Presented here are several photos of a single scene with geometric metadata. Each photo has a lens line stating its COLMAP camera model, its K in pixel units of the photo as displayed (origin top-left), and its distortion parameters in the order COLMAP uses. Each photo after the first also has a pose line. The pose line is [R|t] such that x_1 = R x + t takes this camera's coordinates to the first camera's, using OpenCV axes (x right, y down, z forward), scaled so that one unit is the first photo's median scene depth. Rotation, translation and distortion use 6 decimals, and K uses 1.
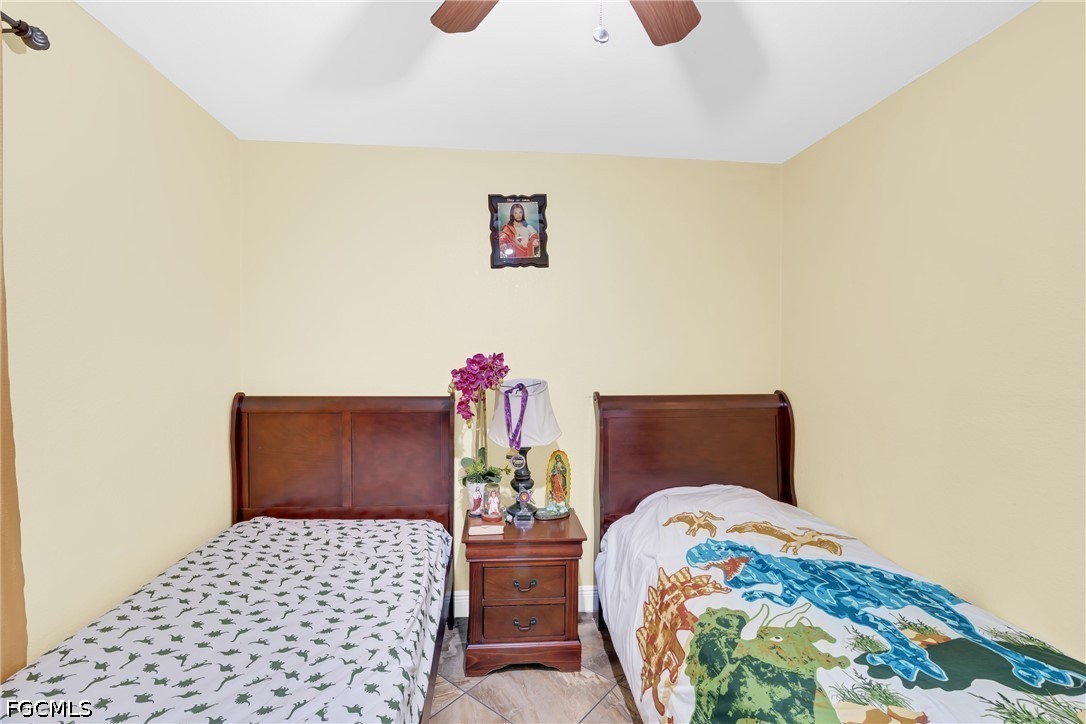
lens RADIAL K [[495.0, 0, 544.5], [0, 495.0, 356.5], [0, 0, 1]] dist [-0.005726, 0.004229]
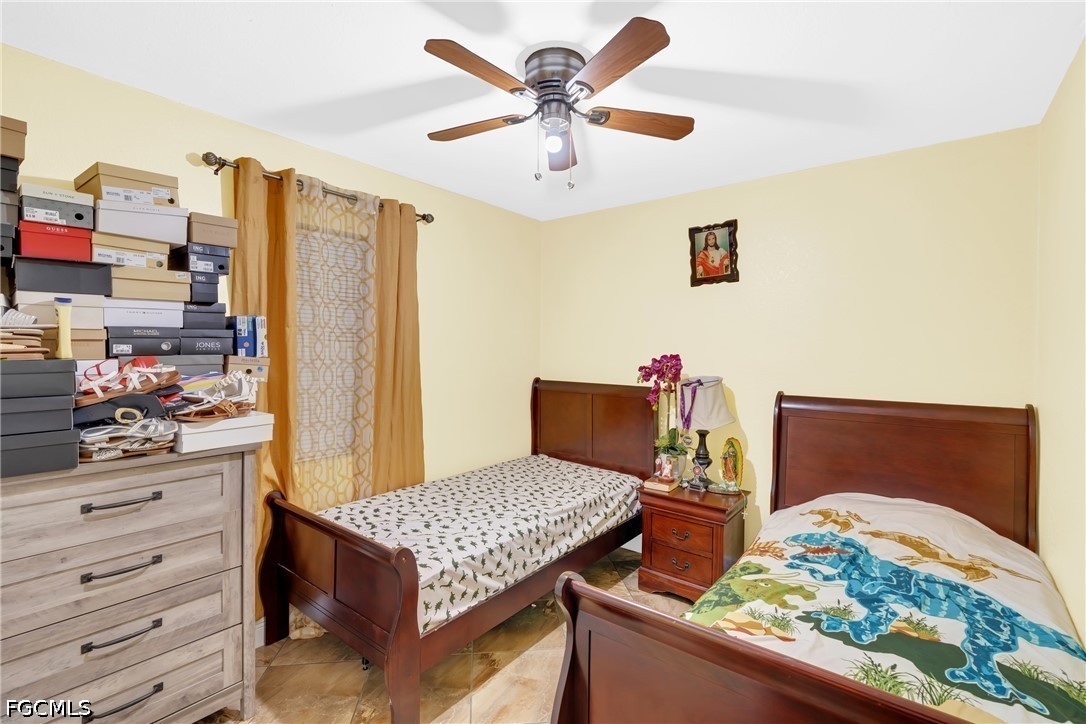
lens RADIAL K [[495.0, 0, 537.9], [0, 495.0, 354.6], [0, 0, 1]] dist [-0.005726, 0.004229]
pose [[0.715362, 0.011832, -0.698654, 0.608670], [-0.018705, 0.999823, -0.002220, 0.003212], [0.698503, 0.014656, 0.715457, -0.196440]]
